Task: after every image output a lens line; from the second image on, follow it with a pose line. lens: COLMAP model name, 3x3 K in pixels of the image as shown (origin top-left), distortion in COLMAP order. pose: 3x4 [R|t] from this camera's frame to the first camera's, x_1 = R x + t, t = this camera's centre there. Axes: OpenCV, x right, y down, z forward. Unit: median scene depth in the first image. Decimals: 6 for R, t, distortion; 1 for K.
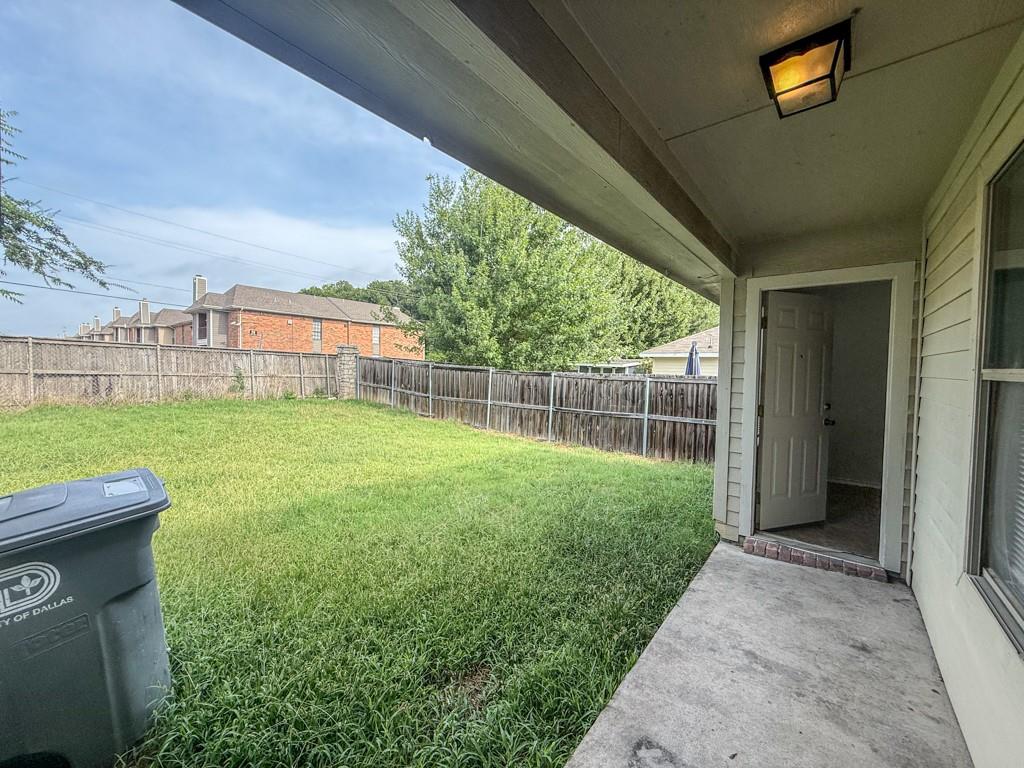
lens RADIAL K [[407.5, 0, 510.3], [0, 407.5, 382.7], [0, 0, 1]] dist [0.000190, 0.000039]
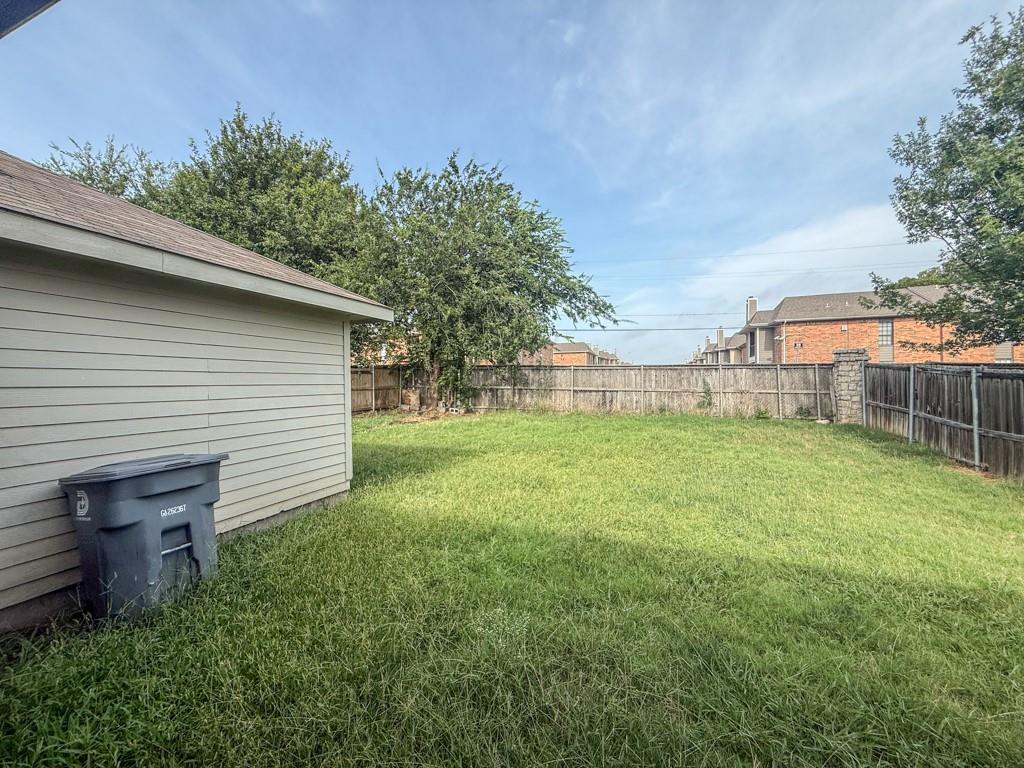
lens RADIAL K [[407.5, 0, 510.3], [0, 407.5, 382.7], [0, 0, 1]] dist [0.000190, 0.000039]
pose [[0.310638, -0.019494, -0.950328, 0.112379], [-0.017834, 0.999494, -0.026332, -0.003363], [0.950361, 0.025128, 0.310133, 0.213580]]
